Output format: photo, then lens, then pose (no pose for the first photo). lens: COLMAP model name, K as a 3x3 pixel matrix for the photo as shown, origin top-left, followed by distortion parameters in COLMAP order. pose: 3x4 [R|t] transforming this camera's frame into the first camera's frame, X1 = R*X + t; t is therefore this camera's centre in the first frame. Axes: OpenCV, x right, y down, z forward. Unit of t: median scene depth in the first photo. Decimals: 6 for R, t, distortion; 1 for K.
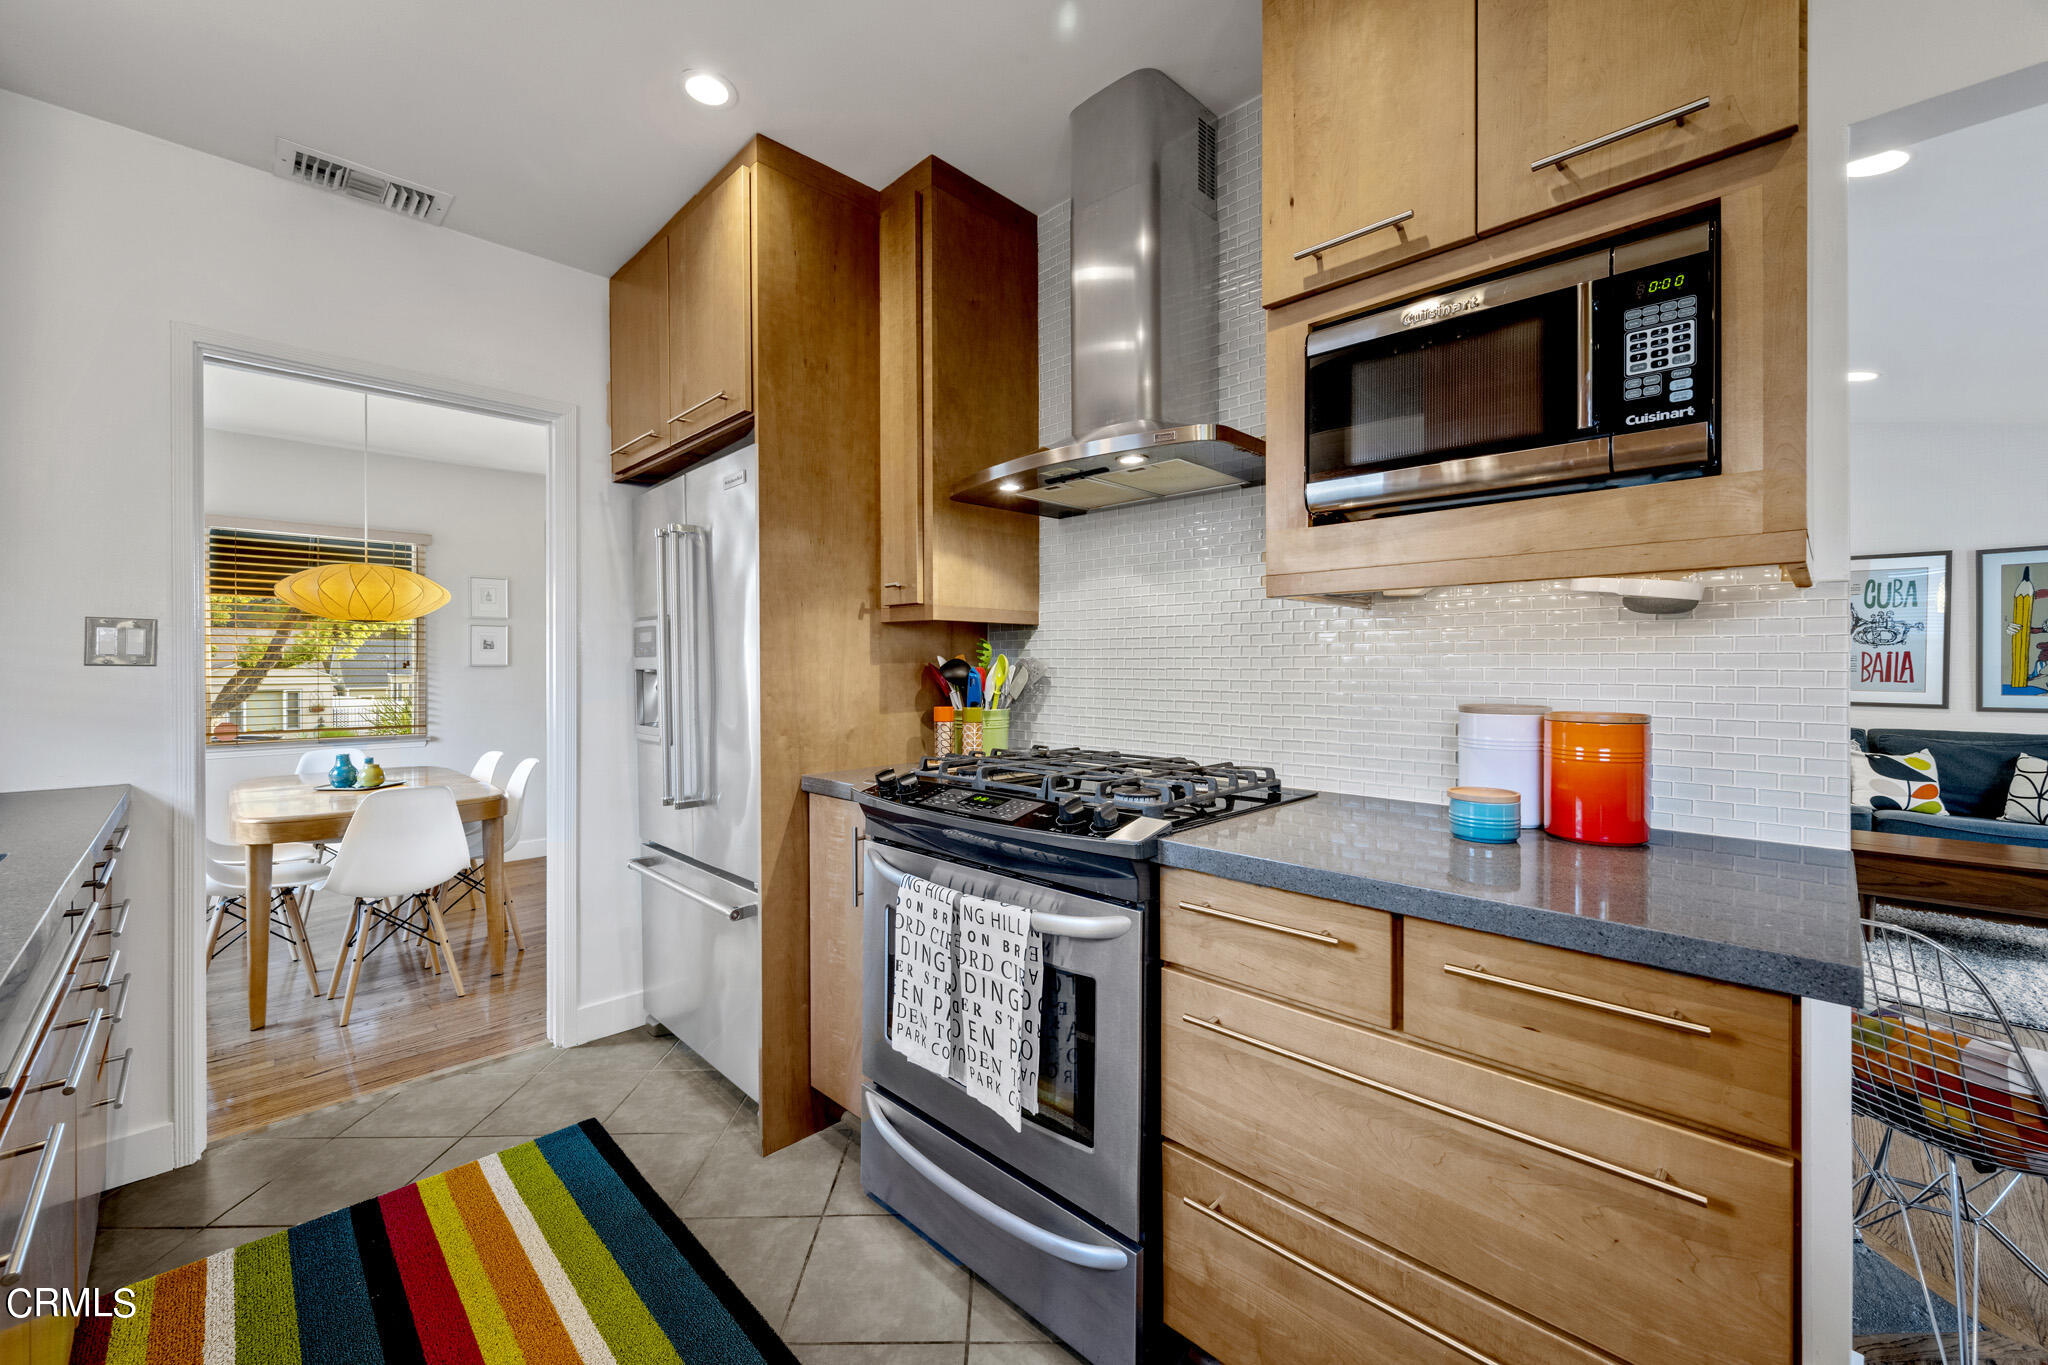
lens RADIAL K [[814.3, 0, 1017.7], [0, 814.3, 671.3], [0, 0, 1]] dist [-0.001249, 0.000094]
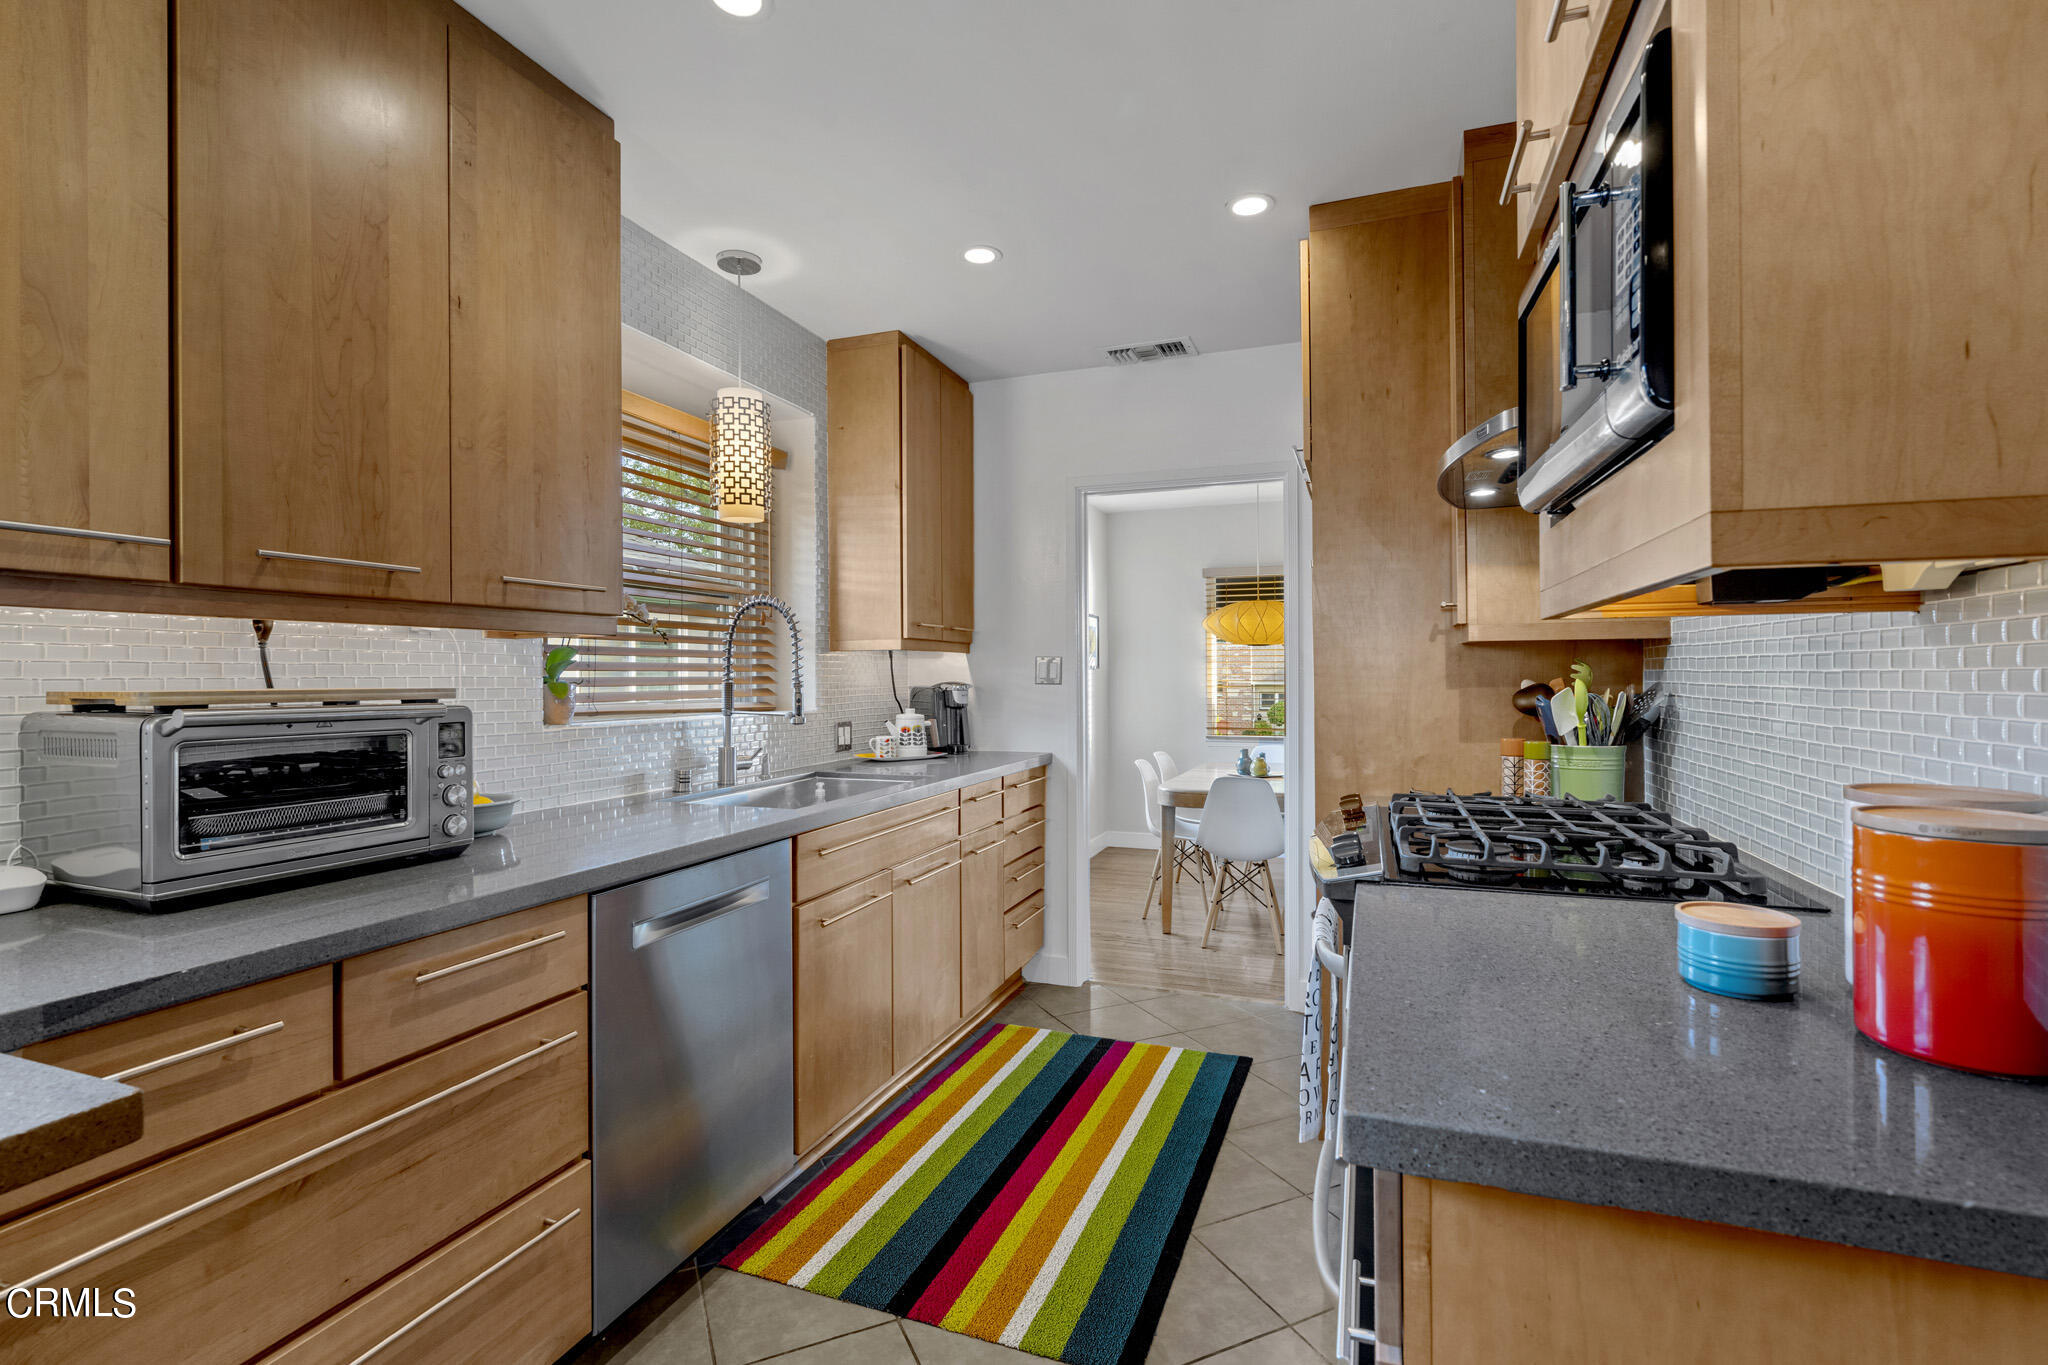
lens RADIAL K [[932.9, 0, 1021.5], [0, 932.9, 675.4], [0, 0, 1]] dist [0.000373, 0.000132]
pose [[0.411218, 0.000731, -0.911537, 0.621058], [0.002006, 0.999997, 0.001707, -0.027827], [0.911535, -0.002531, 0.411215, 0.114536]]
